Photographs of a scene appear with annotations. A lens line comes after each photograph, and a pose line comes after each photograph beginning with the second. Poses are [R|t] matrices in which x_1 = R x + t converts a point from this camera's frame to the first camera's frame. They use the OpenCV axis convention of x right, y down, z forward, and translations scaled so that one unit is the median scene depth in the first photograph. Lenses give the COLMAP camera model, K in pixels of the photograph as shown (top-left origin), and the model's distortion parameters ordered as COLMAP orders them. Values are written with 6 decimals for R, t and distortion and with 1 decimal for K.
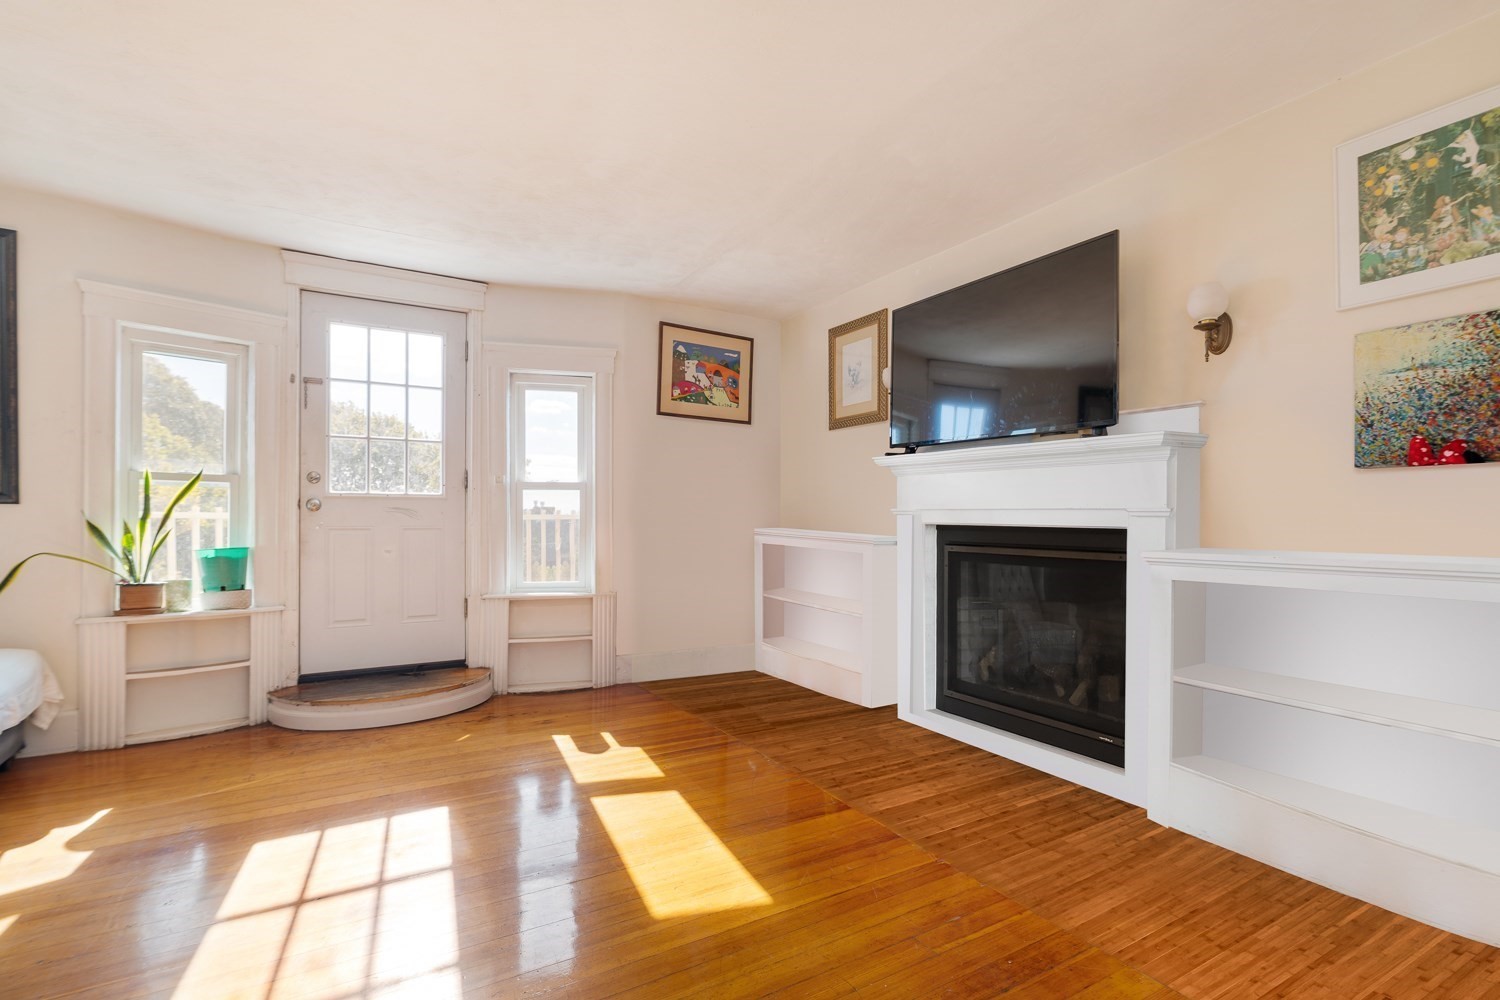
lens RADIAL K [[687.1, 0, 760.1], [0, 687.1, 509.6], [0, 0, 1]] dist [-0.005280, 0.002511]
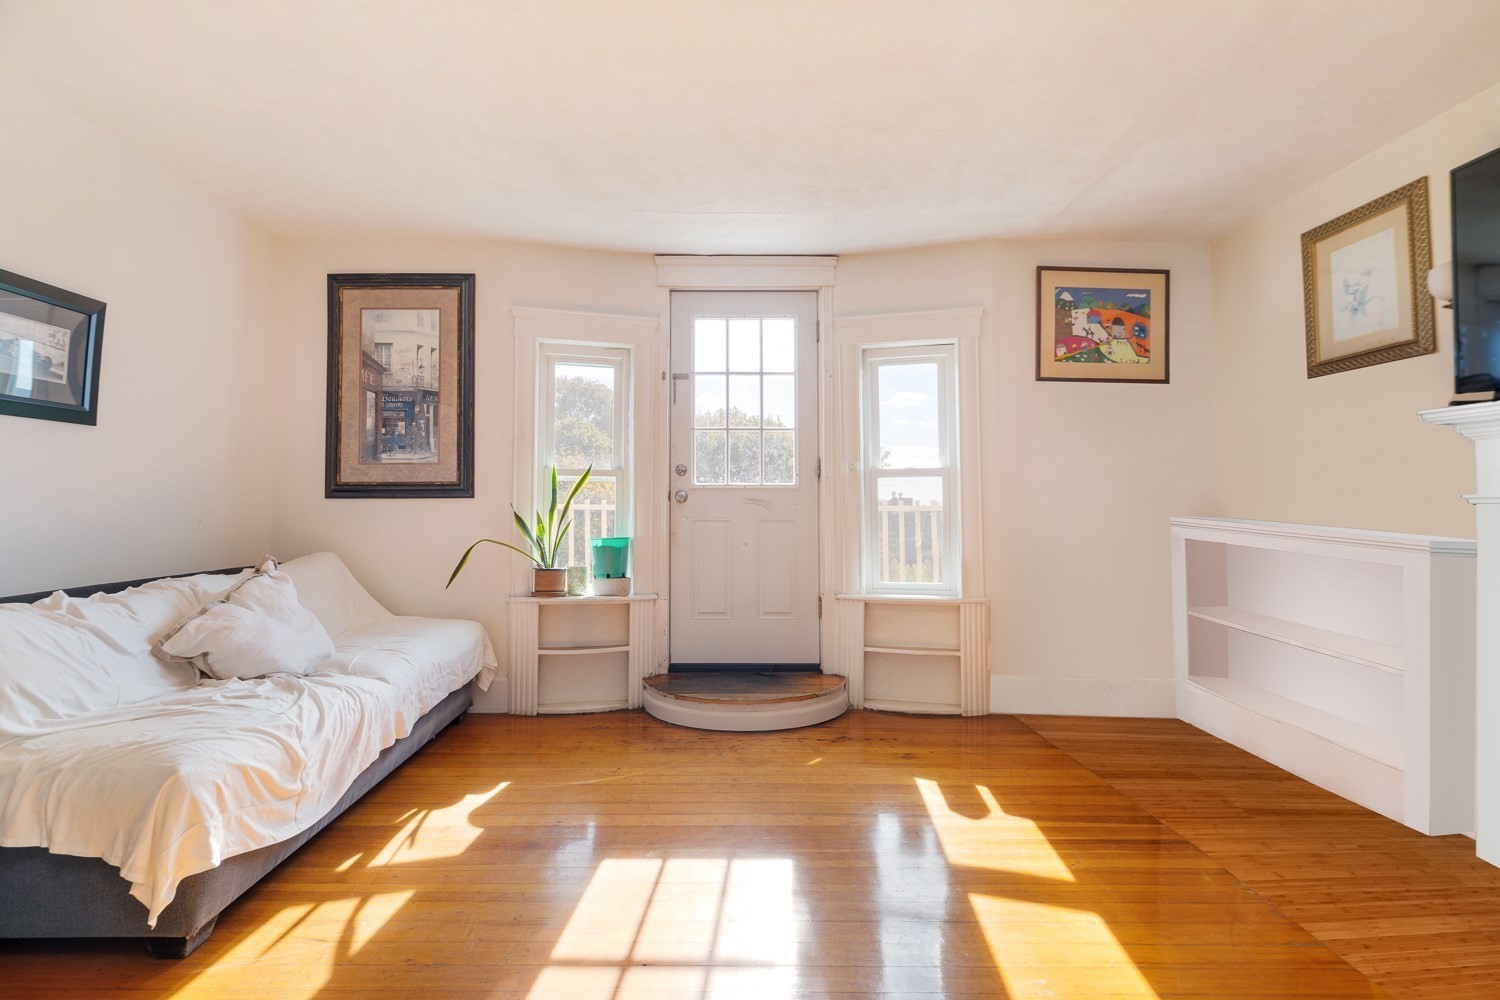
lens RADIAL K [[687.1, 0, 749.8], [0, 687.1, 476.4], [0, 0, 1]] dist [-0.005280, 0.002511]
pose [[0.866201, -0.024552, -0.499092, -0.051415], [0.007758, 0.999333, -0.035697, 0.000273], [0.499636, 0.027049, 0.865813, 0.167916]]
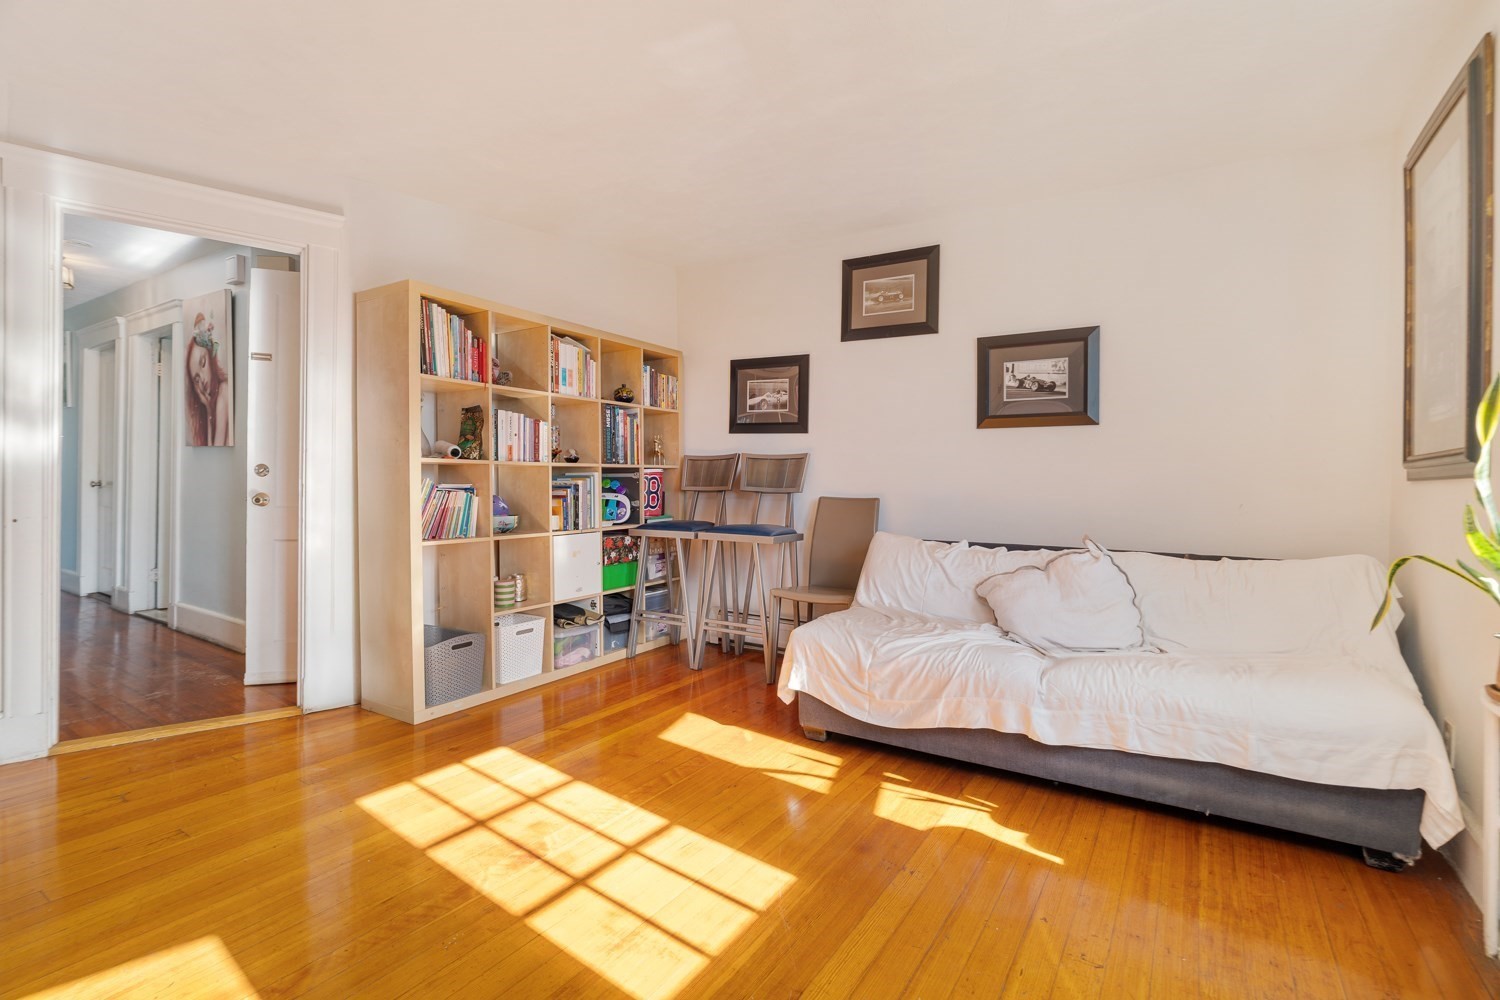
lens RADIAL K [[687.1, 0, 759.5], [0, 687.1, 489.2], [0, 0, 1]] dist [-0.005280, 0.002511]
pose [[-0.897068, -0.014333, -0.441660, -0.195731], [-0.013926, 0.999894, -0.004163, 0.012148], [0.441673, 0.002416, -0.897173, 1.056588]]
